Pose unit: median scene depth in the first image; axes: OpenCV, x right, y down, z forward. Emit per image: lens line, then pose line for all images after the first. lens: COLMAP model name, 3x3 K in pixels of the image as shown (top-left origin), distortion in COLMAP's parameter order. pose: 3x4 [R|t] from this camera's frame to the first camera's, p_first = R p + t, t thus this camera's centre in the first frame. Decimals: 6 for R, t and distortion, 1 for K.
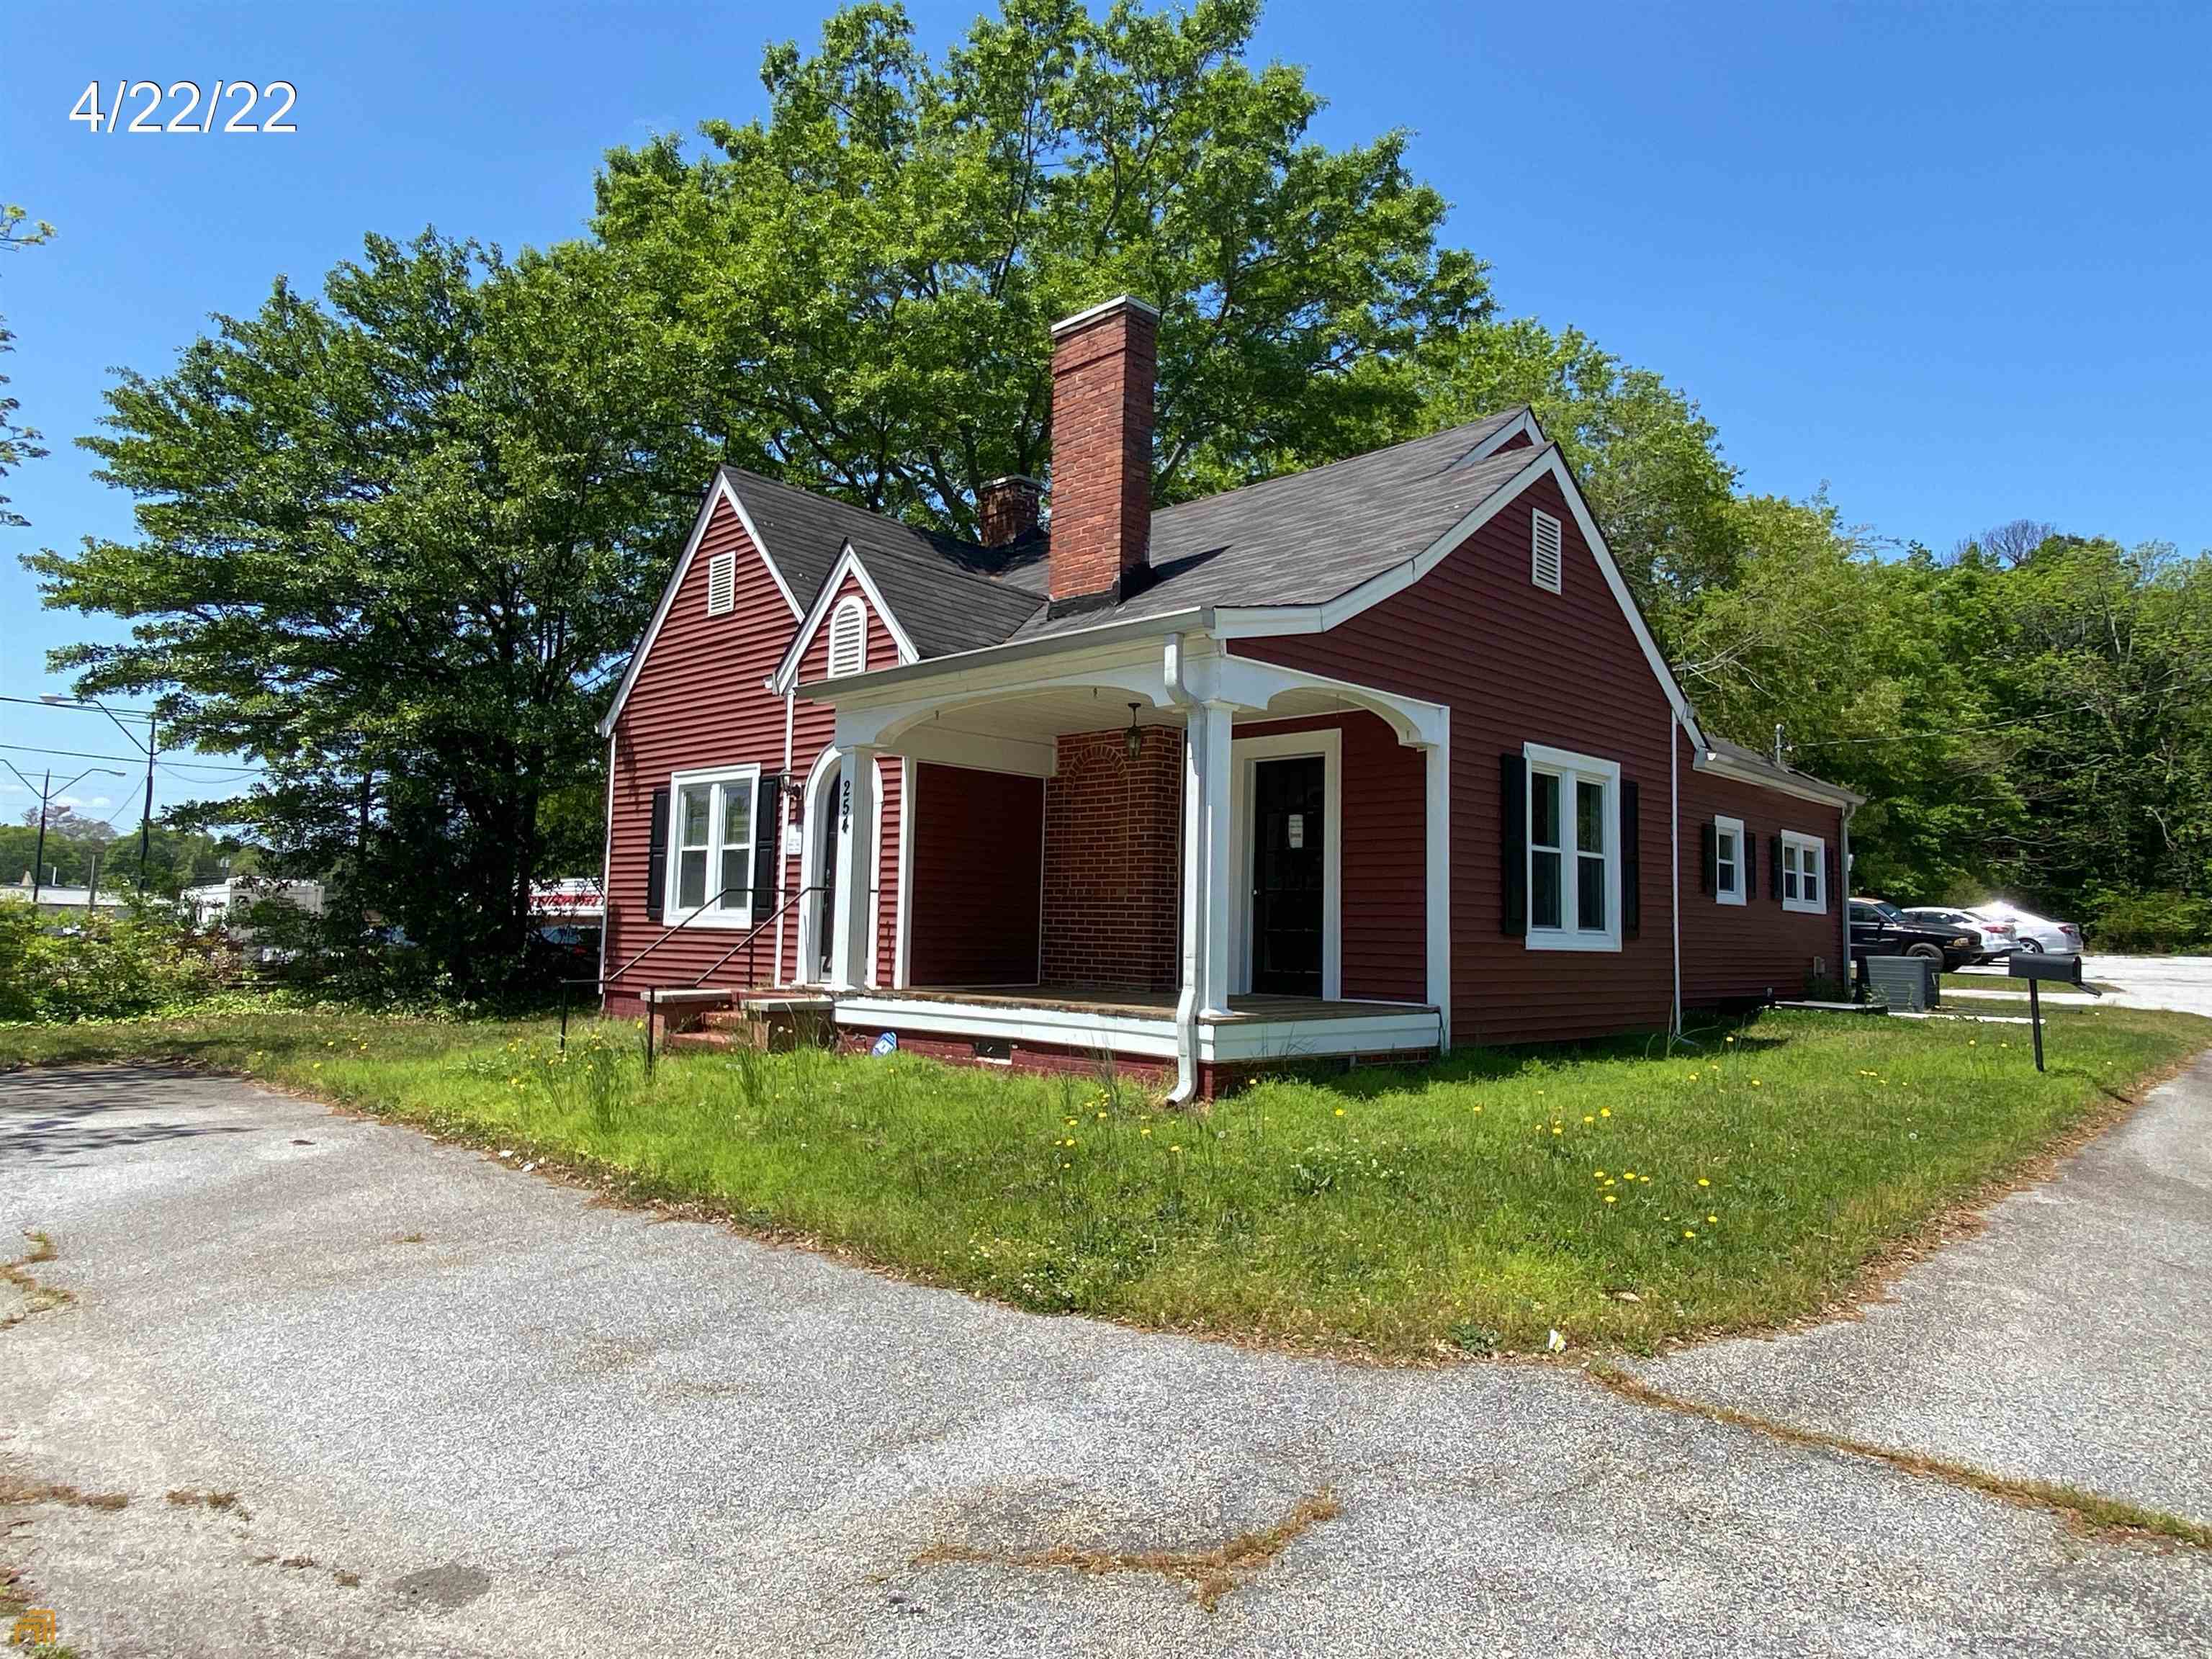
lens RADIAL K [[1379.4, 0, 1104.6], [0, 1379.4, 829.2], [0, 0, 1]] dist [0.033115, -0.035242]
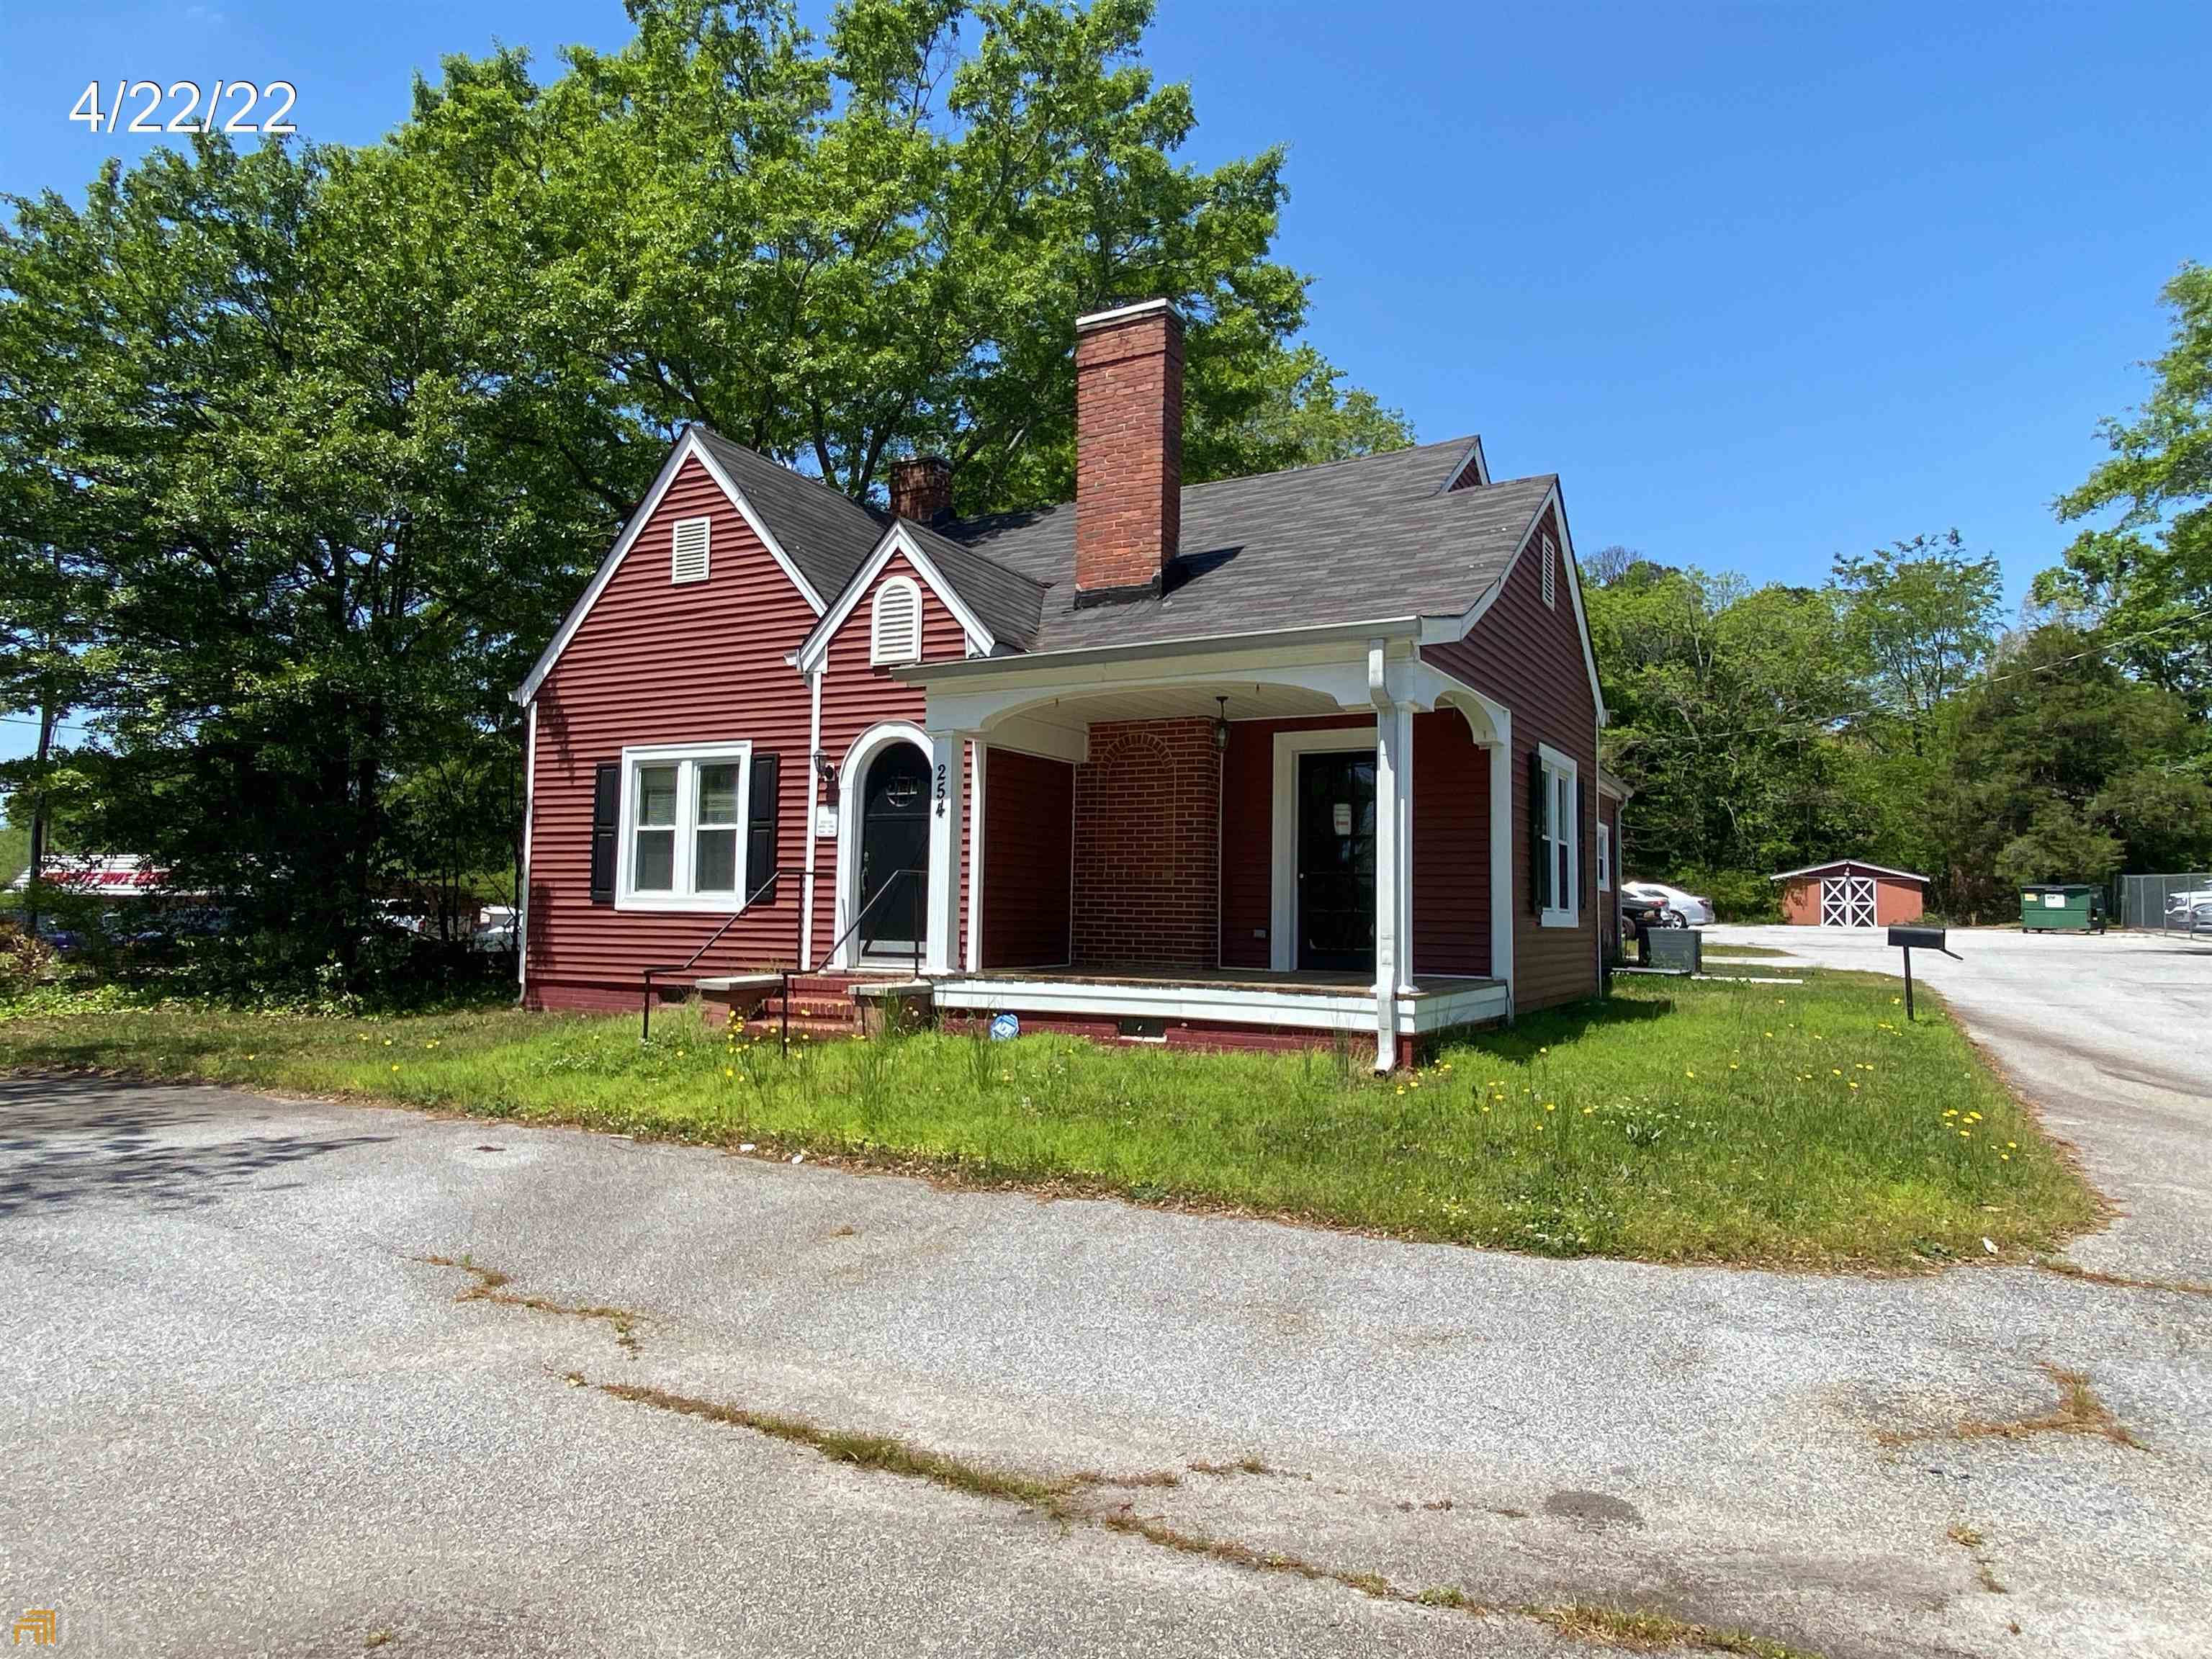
lens RADIAL K [[1379.4, 0, 1096.0], [0, 1379.4, 829.7], [0, 0, 1]] dist [0.033115, -0.035242]
pose [[0.965570, 0.008777, 0.259997, -0.303587], [-0.013329, 0.999787, 0.015747, -0.004636], [-0.259803, -0.018670, 0.965481, 0.006435]]
